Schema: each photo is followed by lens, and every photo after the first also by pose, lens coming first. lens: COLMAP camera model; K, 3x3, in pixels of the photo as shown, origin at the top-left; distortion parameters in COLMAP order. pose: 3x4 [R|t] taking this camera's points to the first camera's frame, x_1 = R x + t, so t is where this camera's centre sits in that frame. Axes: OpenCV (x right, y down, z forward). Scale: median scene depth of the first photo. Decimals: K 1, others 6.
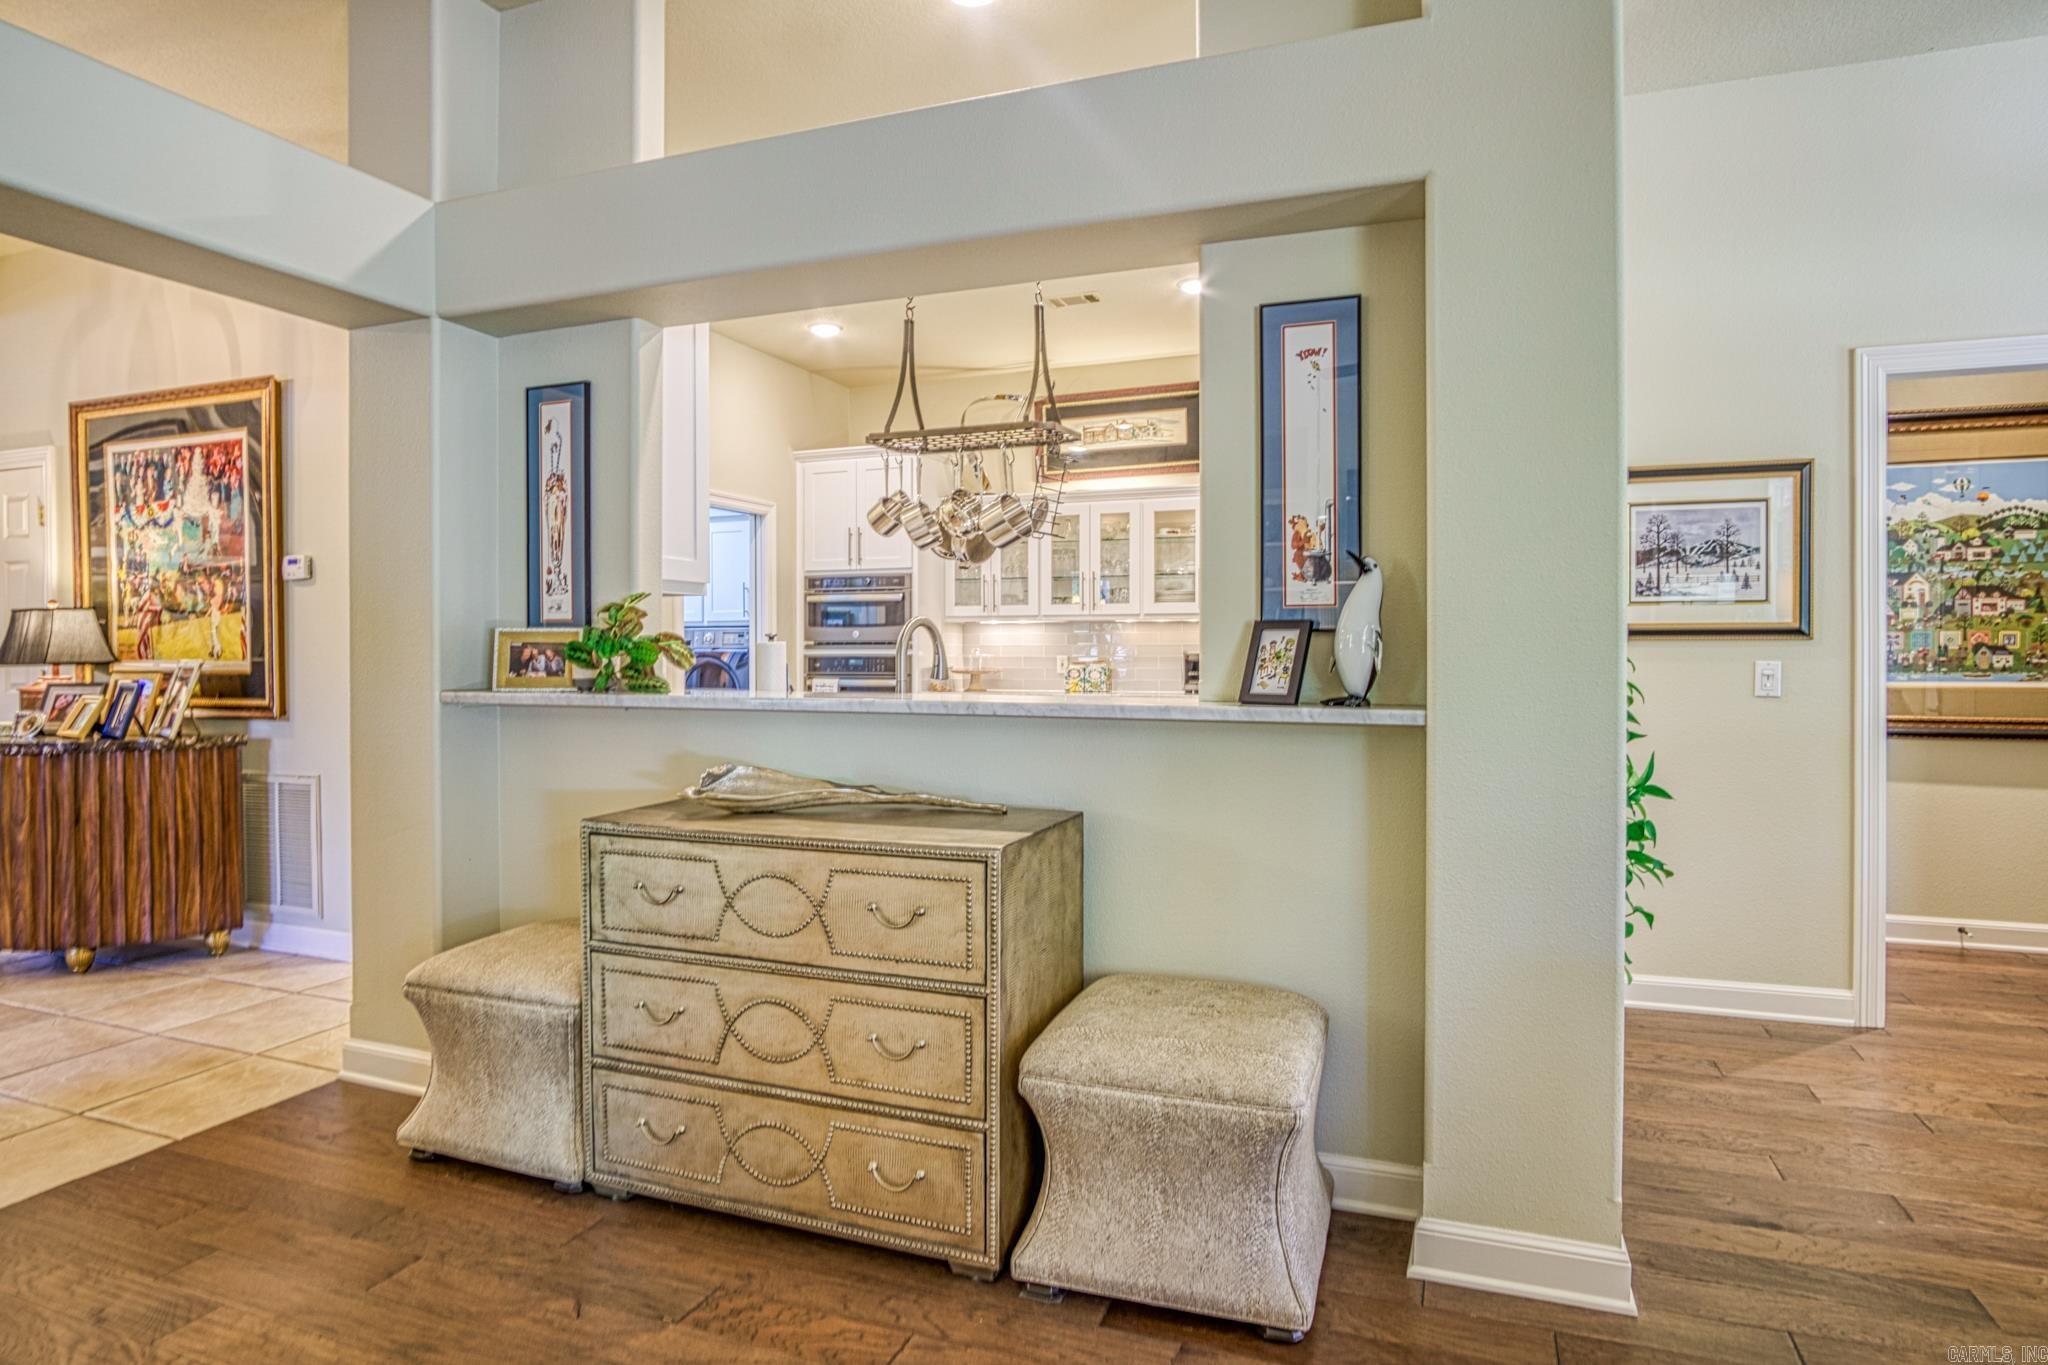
lens RADIAL K [[1120.4, 0, 1019.8], [0, 1120.4, 674.4], [0, 0, 1]] dist [-0.043217, 0.017737]
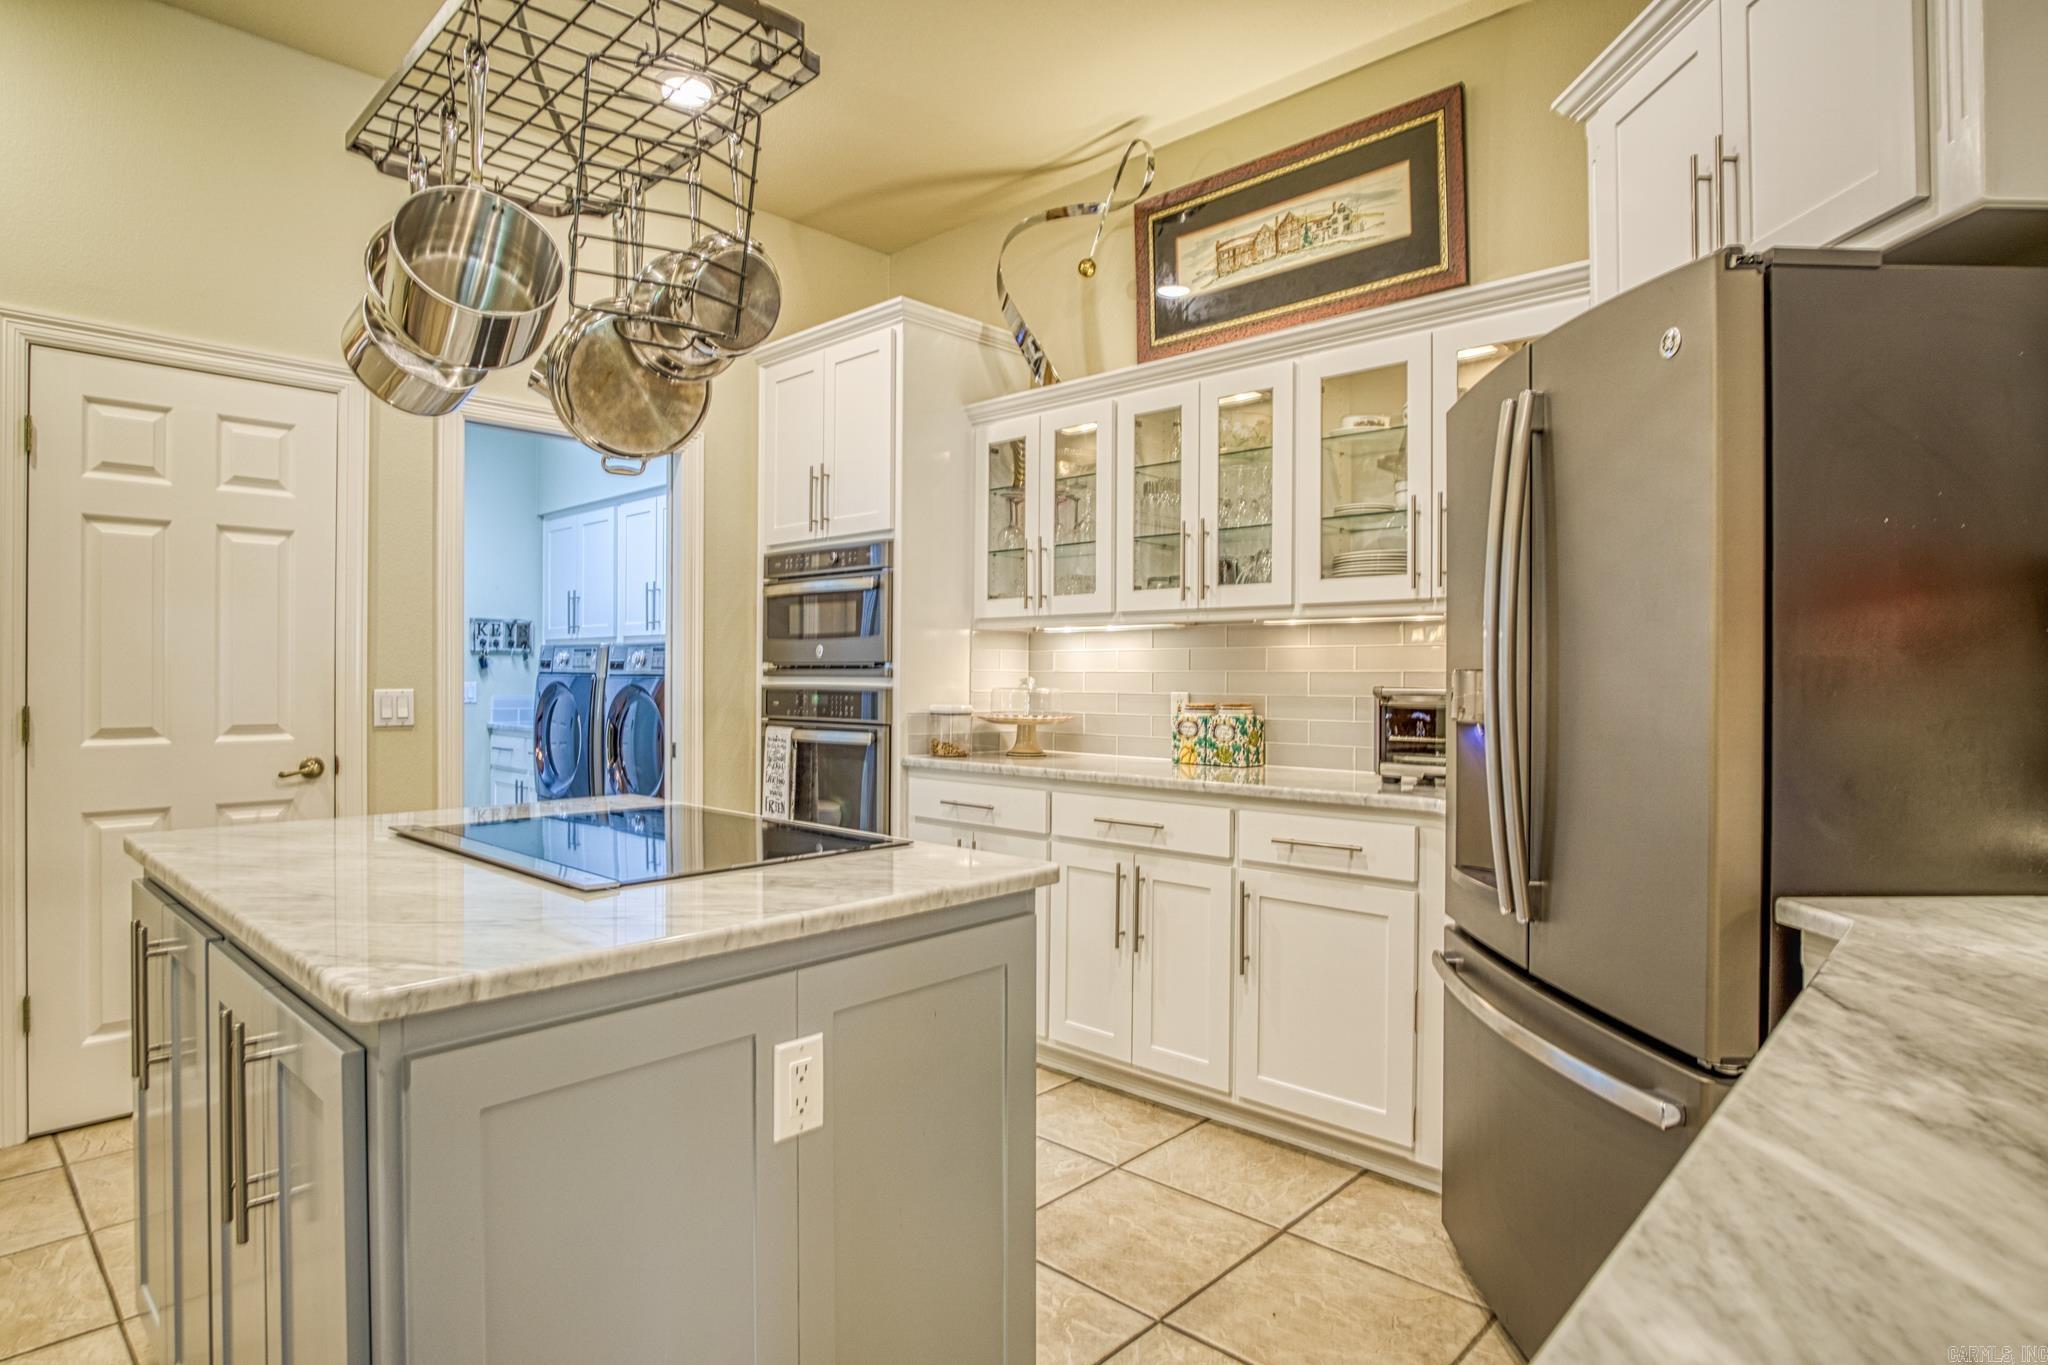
lens RADIAL K [[1140.6, 0, 1030.8], [0, 1140.6, 662.3], [0, 0, 1]] dist [-0.026810, 0.000259]
pose [[0.921809, 0.000865, -0.387644, 0.182952], [-0.011479, 0.999620, -0.025065, -0.016681], [0.387475, 0.027555, 0.921468, 0.506019]]
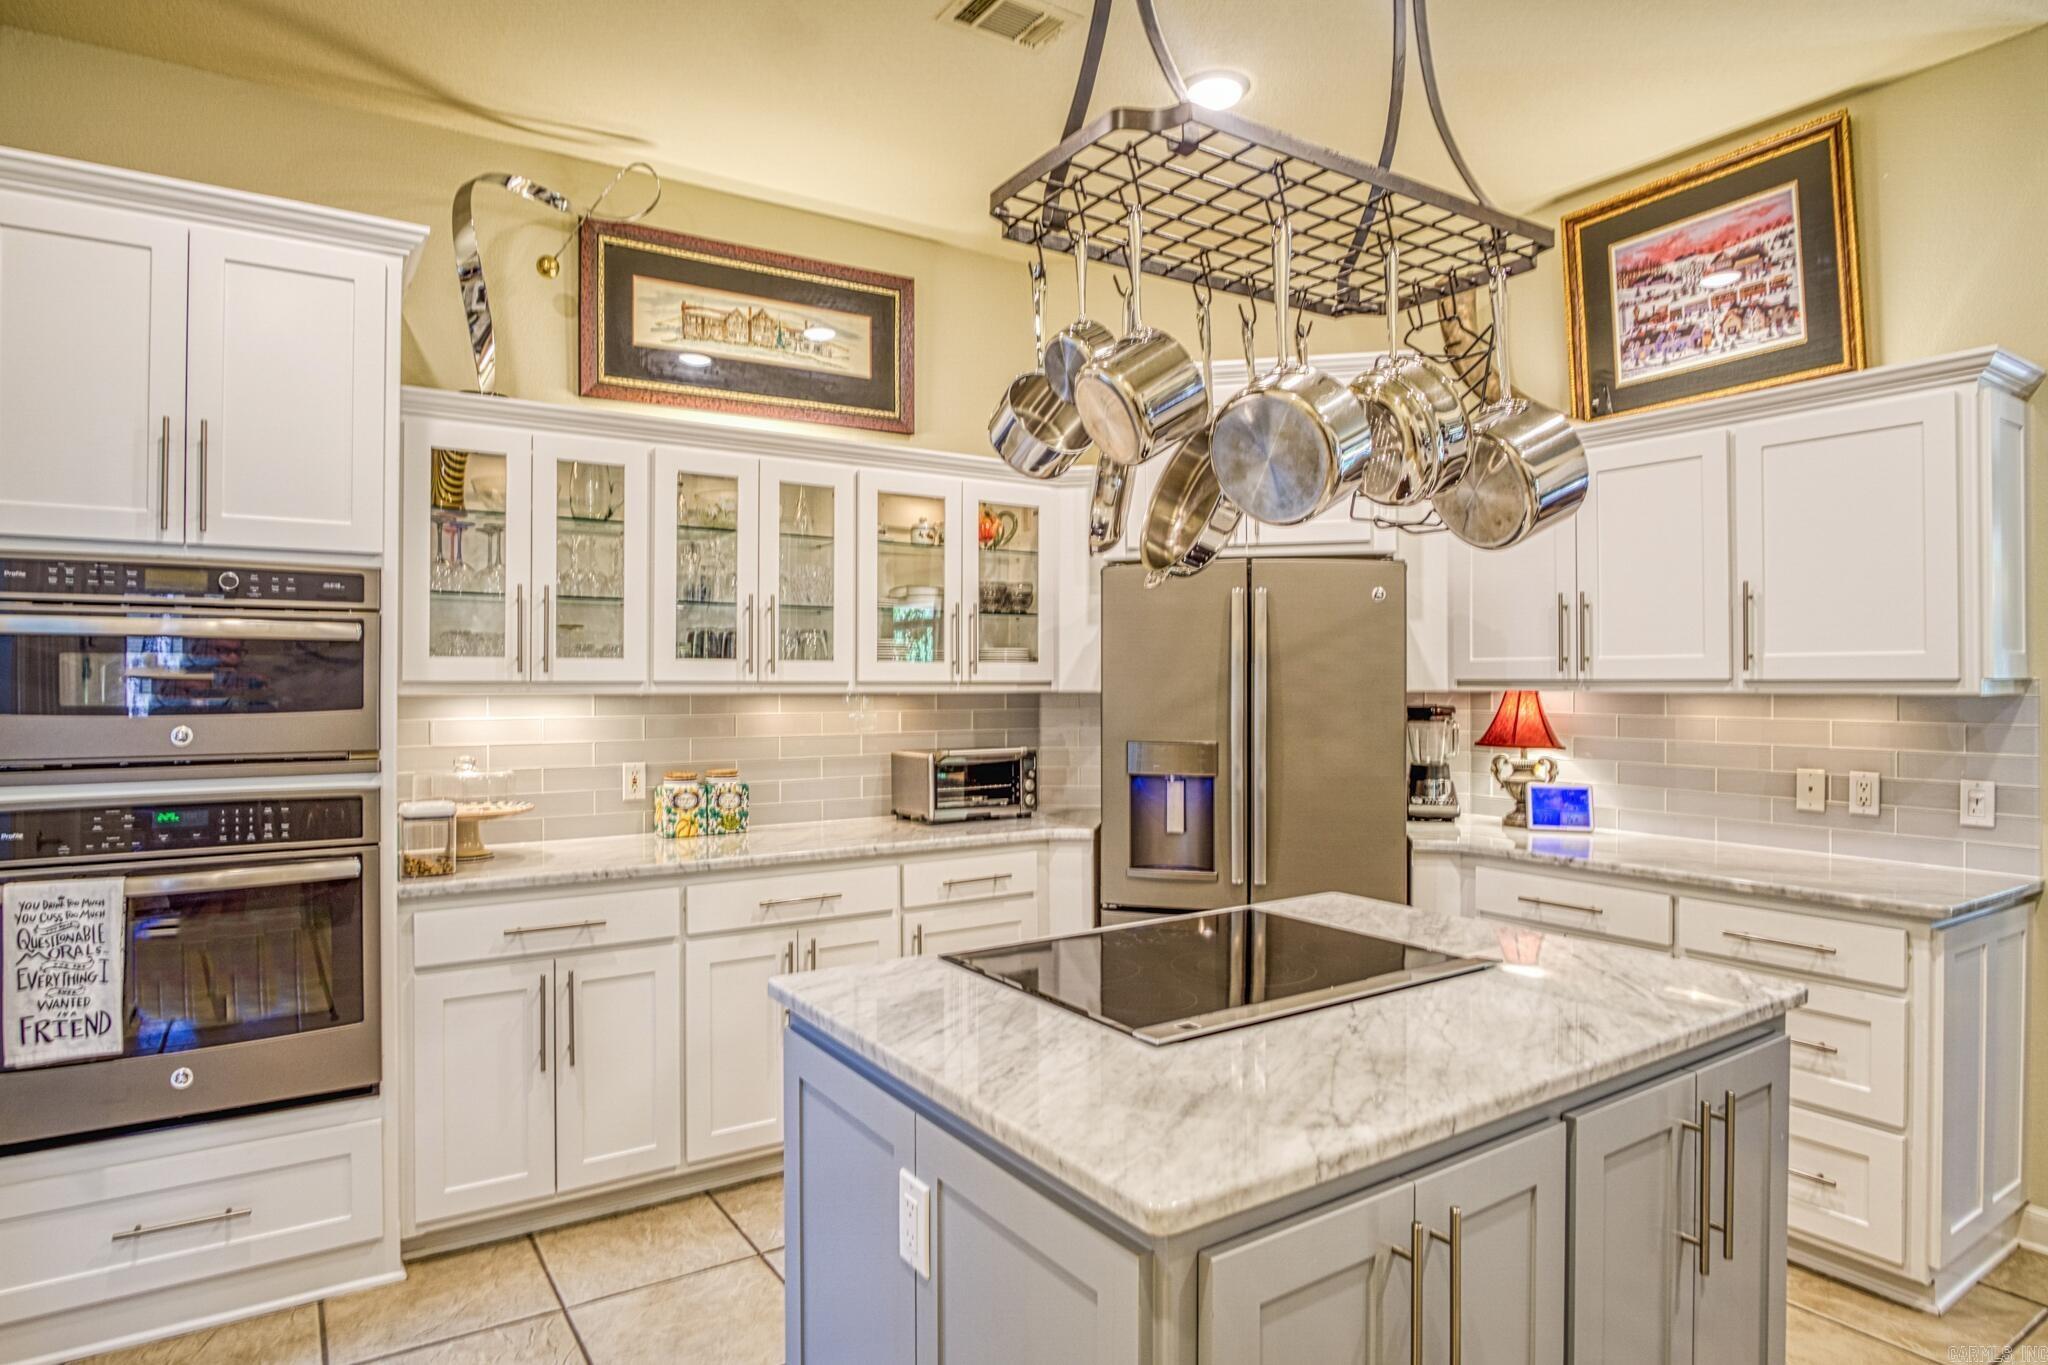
lens RADIAL K [[1120.4, 0, 1019.8], [0, 1120.4, 674.4], [0, 0, 1]] dist [-0.043217, 0.017737]
pose [[0.580595, 0.006369, 0.814168, -0.263608], [0.014334, 0.999734, -0.018042, -0.044801], [-0.814066, 0.022145, 0.580349, 0.604657]]
